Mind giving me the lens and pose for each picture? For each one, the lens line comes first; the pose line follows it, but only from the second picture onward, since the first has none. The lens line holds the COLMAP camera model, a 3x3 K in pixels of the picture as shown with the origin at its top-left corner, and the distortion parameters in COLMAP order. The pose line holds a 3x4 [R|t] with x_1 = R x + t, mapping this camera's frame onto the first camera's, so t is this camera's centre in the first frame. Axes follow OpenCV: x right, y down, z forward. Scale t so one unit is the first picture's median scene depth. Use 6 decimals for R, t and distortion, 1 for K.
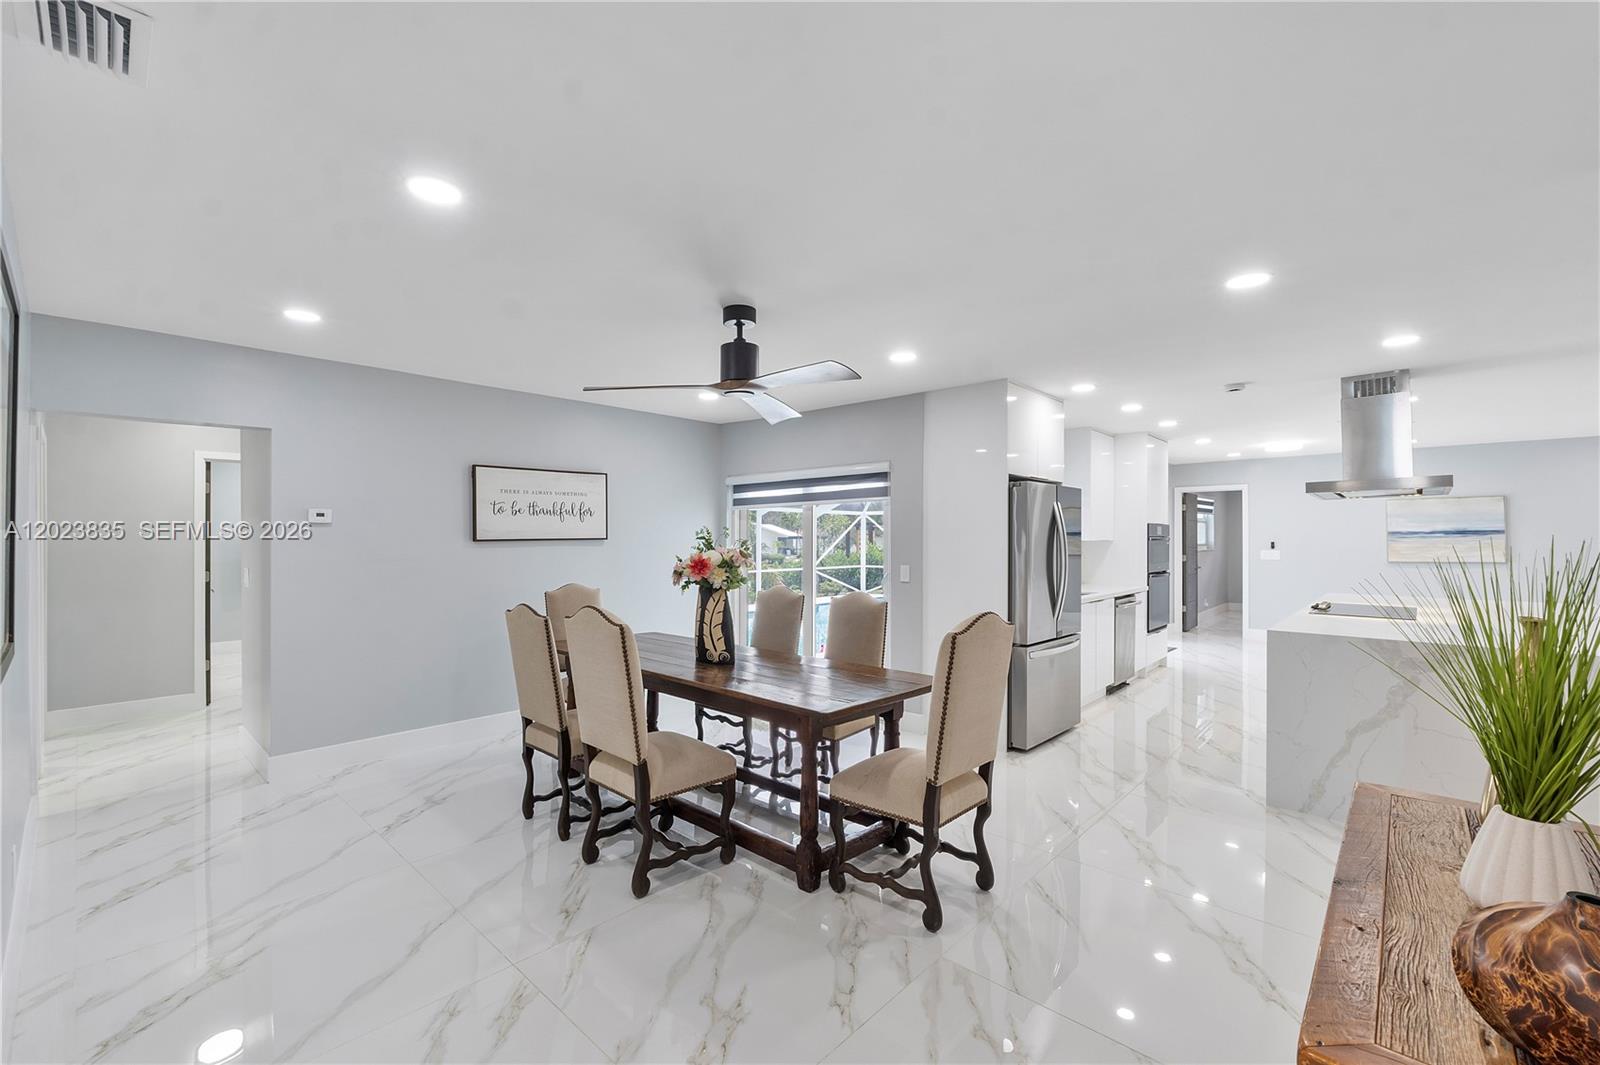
lens RADIAL K [[682.4, 0, 800.0], [0, 682.4, 532.5], [0, 0, 1]] dist [-0.013078, -0.000735]
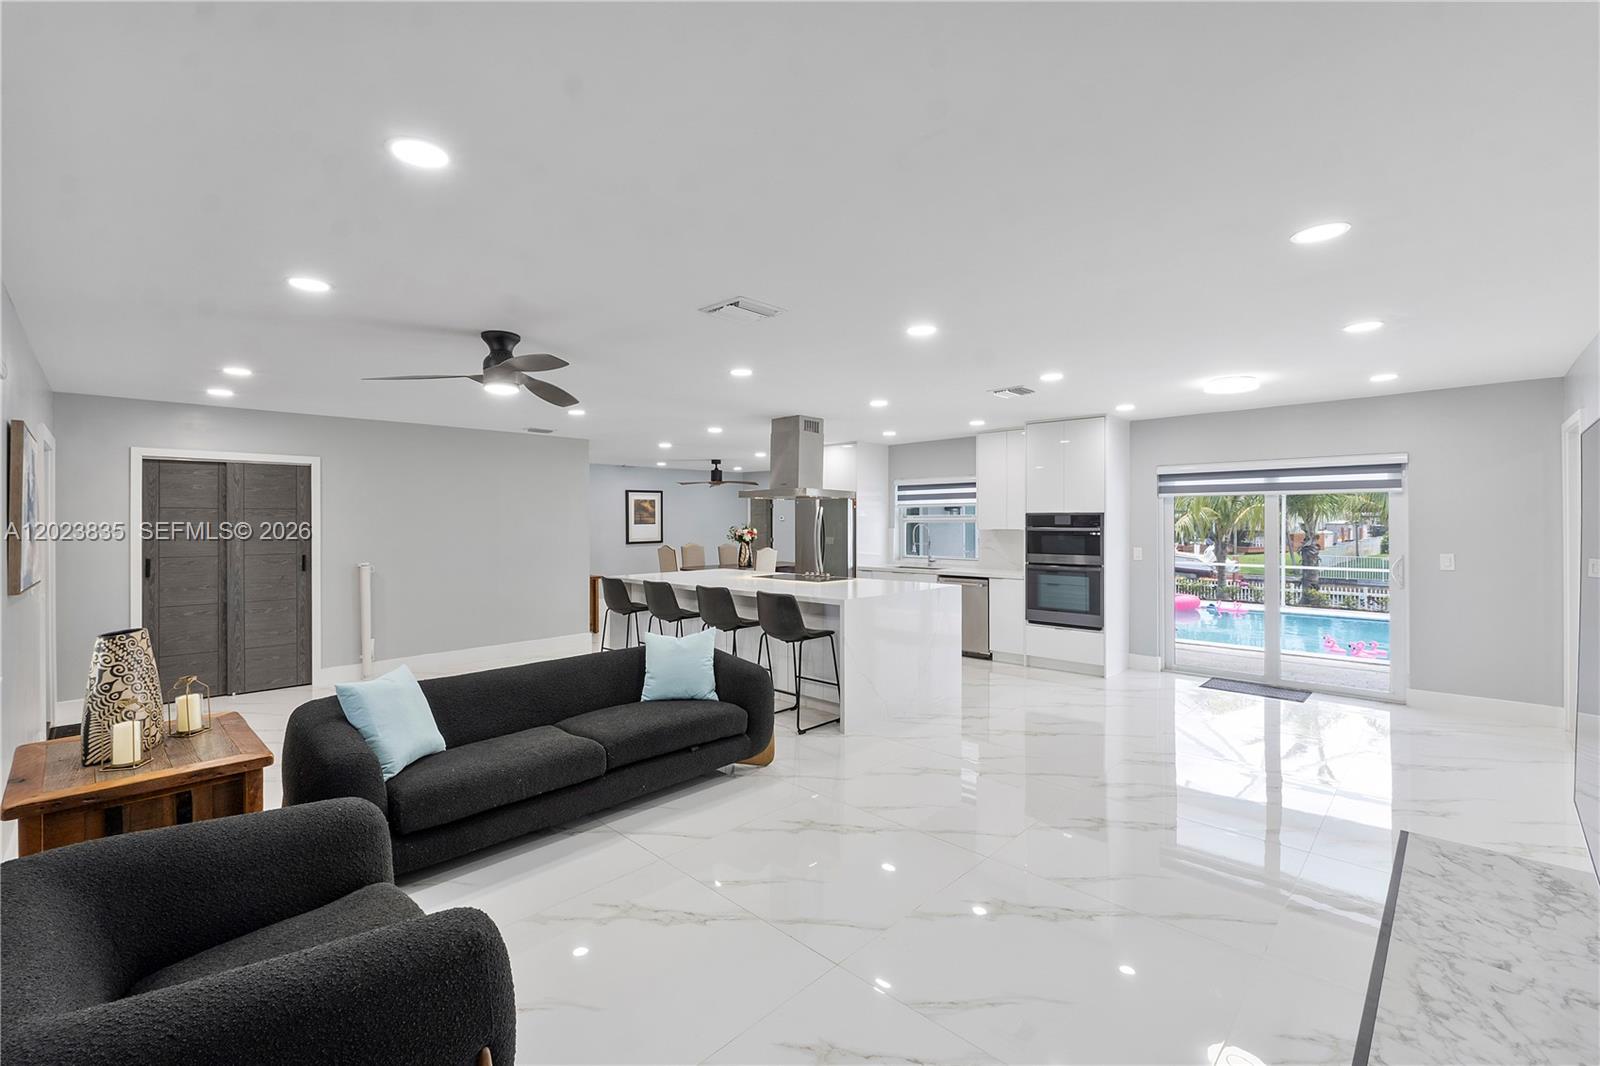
lens RADIAL K [[682.4, 0, 800.0], [0, 682.4, 533.0], [0, 0, 1]] dist [-0.013078, -0.000735]
pose [[-0.033071, 0.014138, -0.999353, 1.817614], [0.008904, 0.999864, 0.013851, -0.002187], [0.999413, -0.008440, -0.033193, 0.829435]]
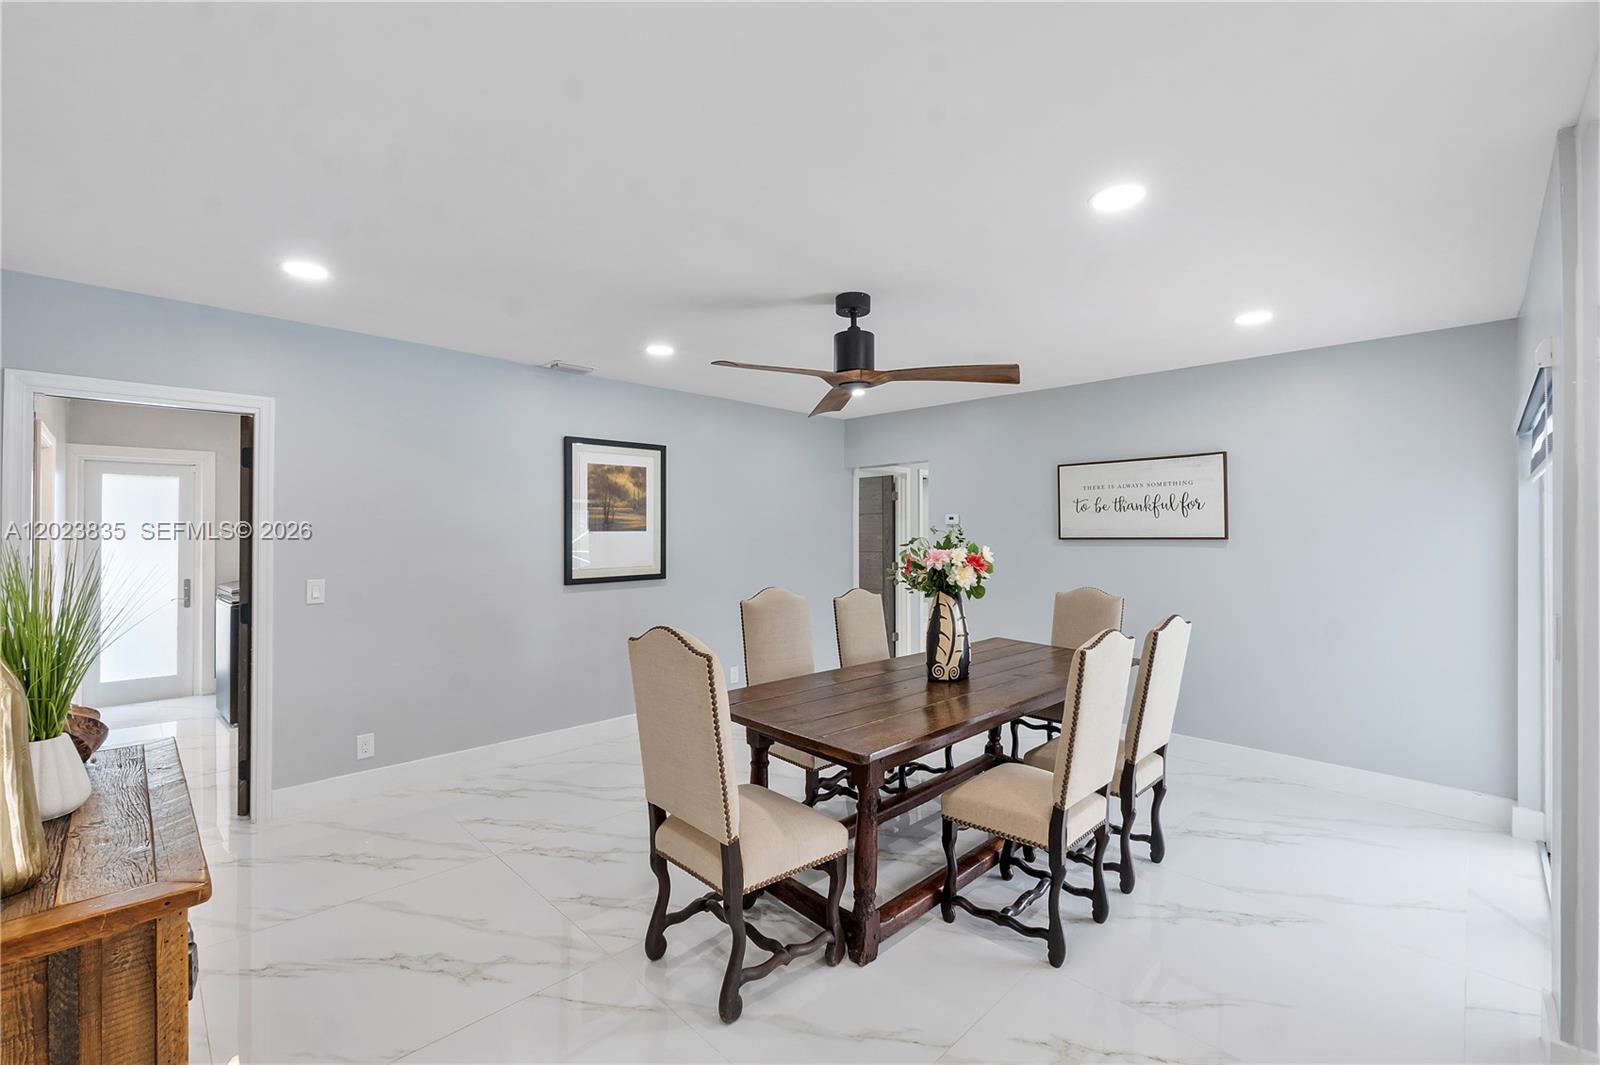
lens RADIAL K [[682.4, 0, 800.0], [0, 682.4, 532.5], [0, 0, 1]] dist [-0.013078, -0.000735]
pose [[-0.050955, 0.000548, -0.998701, 0.458457], [0.007662, 0.999971, 0.000157, -0.000534], [0.998672, -0.007644, -0.050958, 0.521935]]
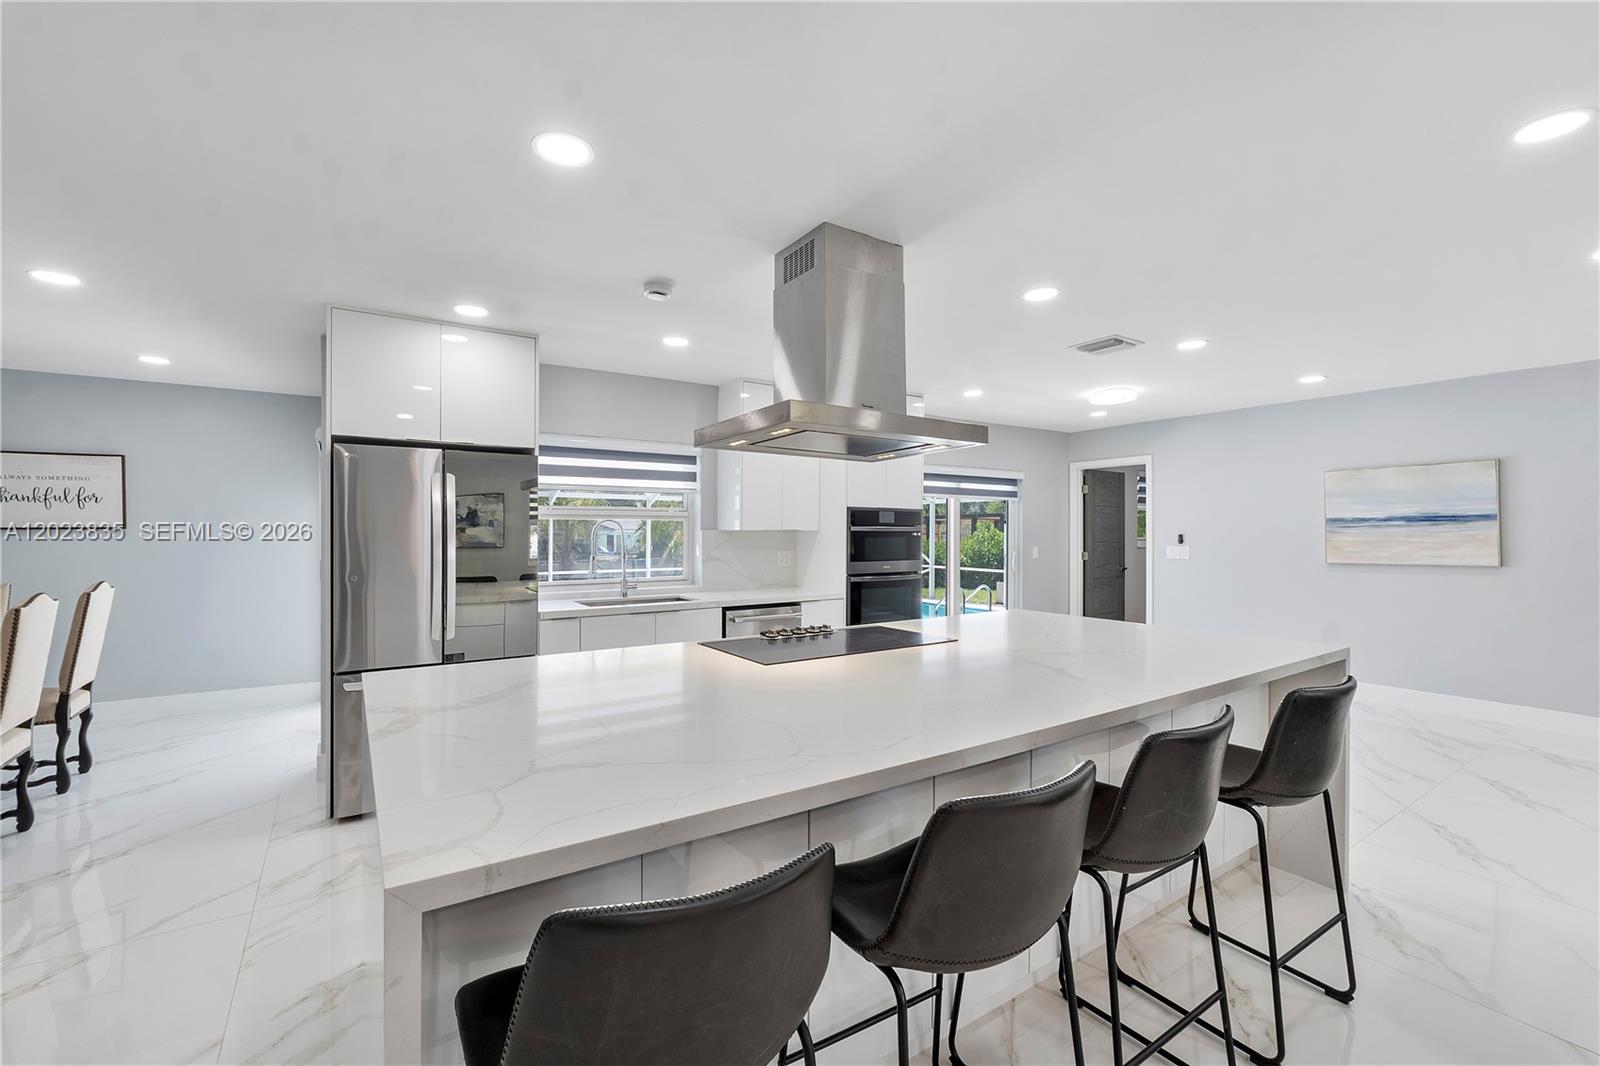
lens RADIAL K [[682.4, 0, 800.0], [0, 682.4, 533.0], [0, 0, 1]] dist [-0.013078, -0.000735]
pose [[0.972959, -0.000359, -0.230979, 0.730838], [0.001945, 0.999976, 0.006639, 0.010888], [0.230971, -0.006909, 0.972936, 0.314941]]
